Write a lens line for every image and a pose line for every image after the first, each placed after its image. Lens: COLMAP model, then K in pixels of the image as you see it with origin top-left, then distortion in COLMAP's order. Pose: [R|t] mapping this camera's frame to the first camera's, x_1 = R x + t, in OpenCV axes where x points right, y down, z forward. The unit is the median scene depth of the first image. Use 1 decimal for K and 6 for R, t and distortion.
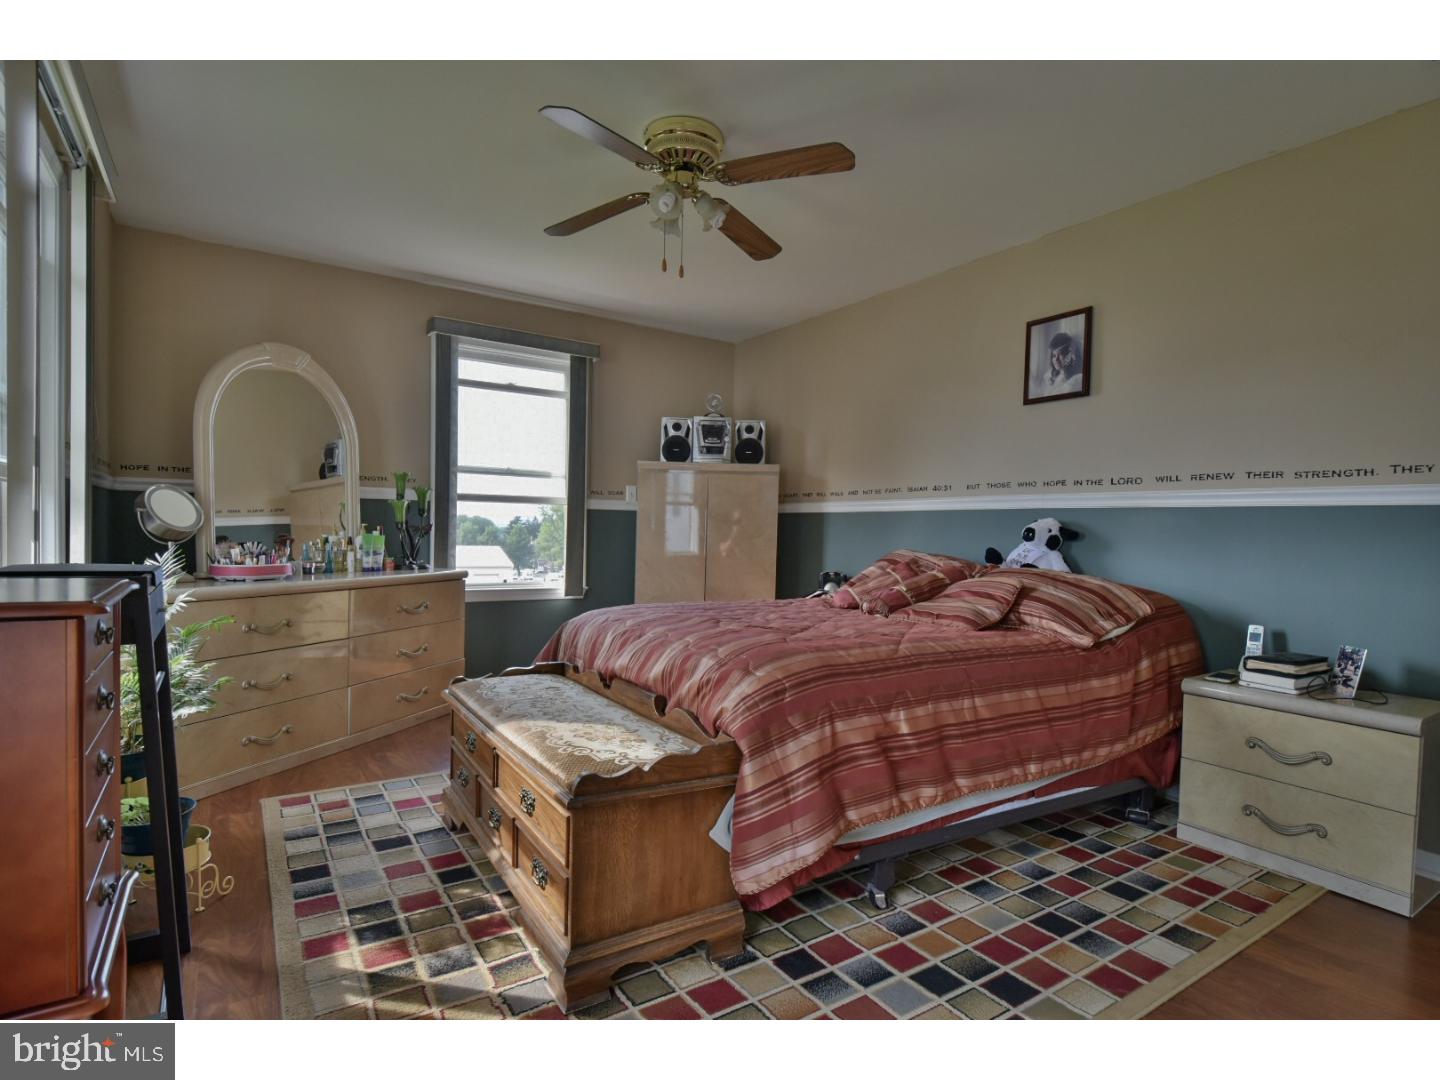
lens RADIAL K [[754.9, 0, 720.6], [0, 754.9, 543.1], [0, 0, 1]] dist [-0.000711, -0.000703]
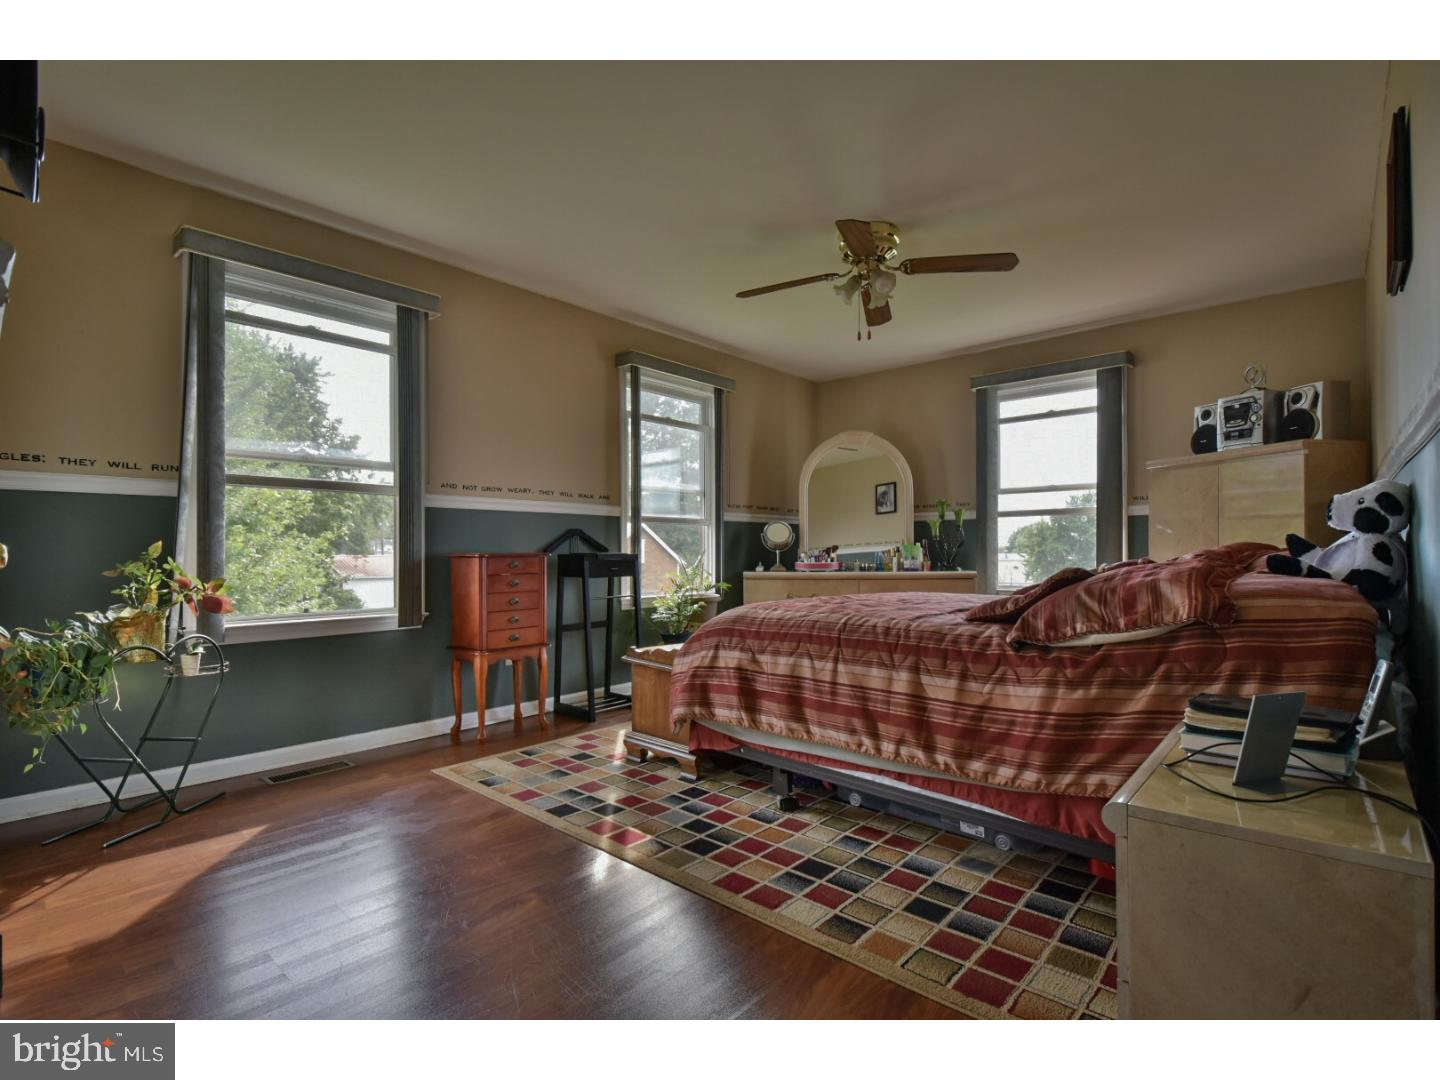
lens RADIAL K [[715.5, 0, 726.2], [0, 715.5, 542.3], [0, 0, 1]] dist [-0.000591, 0.000193]
pose [[0.230612, -0.034965, -0.972417, 1.217036], [-0.007009, 0.999269, -0.037593, 0.057363], [0.973020, 0.015485, 0.230198, 0.525230]]
